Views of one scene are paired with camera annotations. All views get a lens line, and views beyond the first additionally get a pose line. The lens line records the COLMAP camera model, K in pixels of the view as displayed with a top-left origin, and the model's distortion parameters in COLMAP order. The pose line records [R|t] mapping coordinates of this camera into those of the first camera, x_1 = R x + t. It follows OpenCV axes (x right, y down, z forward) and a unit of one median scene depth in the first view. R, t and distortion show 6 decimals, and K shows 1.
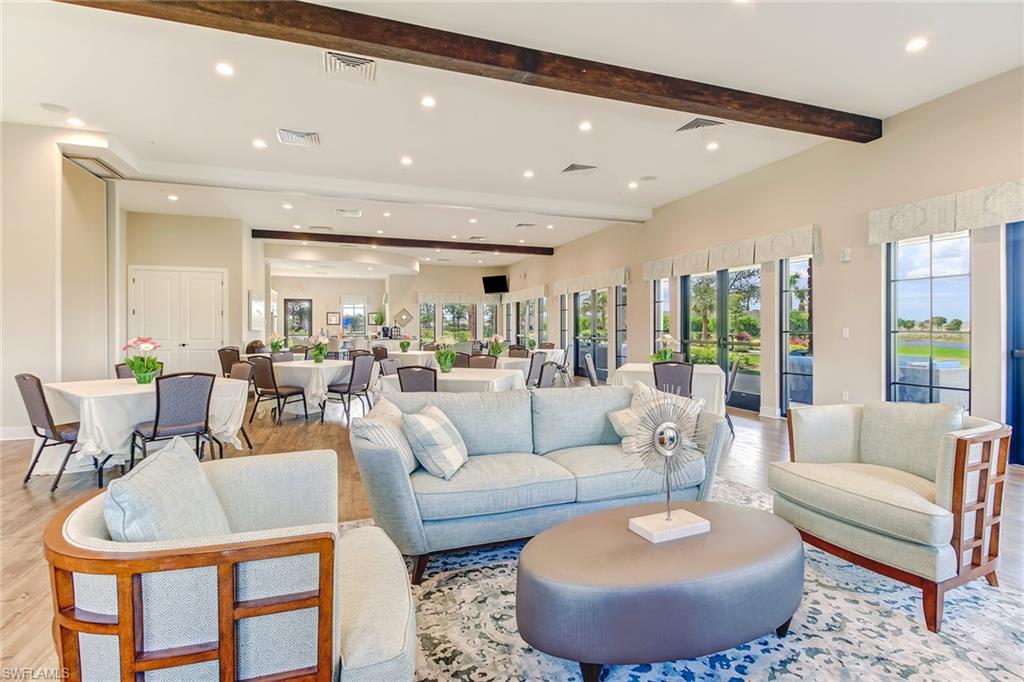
lens RADIAL K [[447.4, 0, 512.0], [0, 447.4, 341.0], [0, 0, 1]] dist [-0.041144, -0.000090]
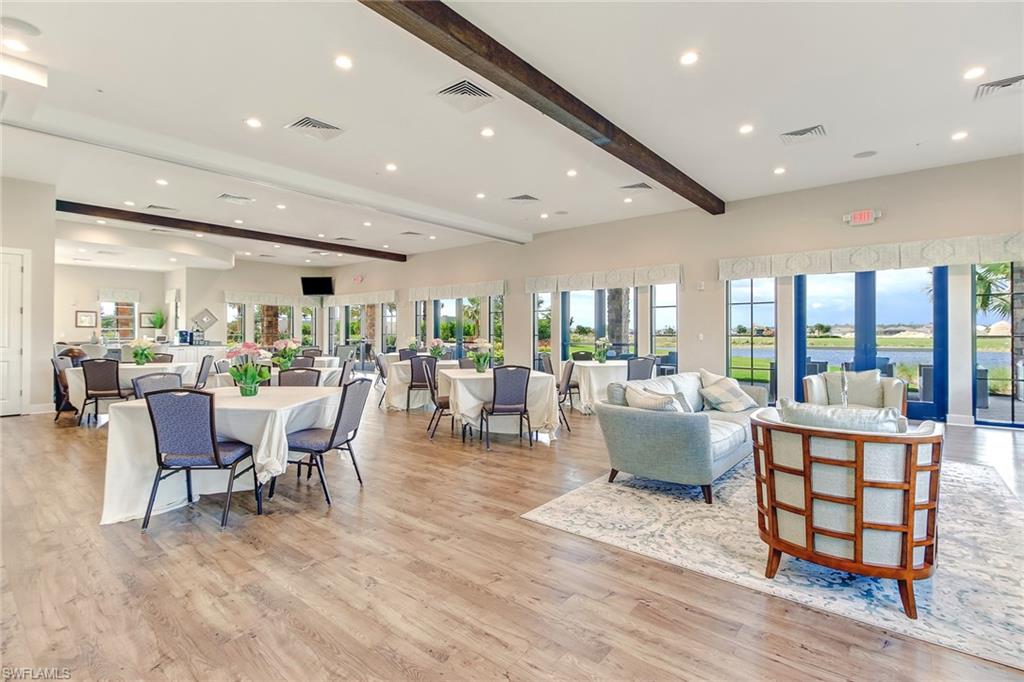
lens RADIAL K [[447.4, 0, 512.0], [0, 447.4, 341.0], [0, 0, 1]] dist [-0.041144, -0.000090]
pose [[0.873894, -0.000814, 0.486115, -0.224919], [0.007235, 0.999910, -0.011332, 0.003369], [-0.486062, 0.013421, 0.873821, -0.012900]]
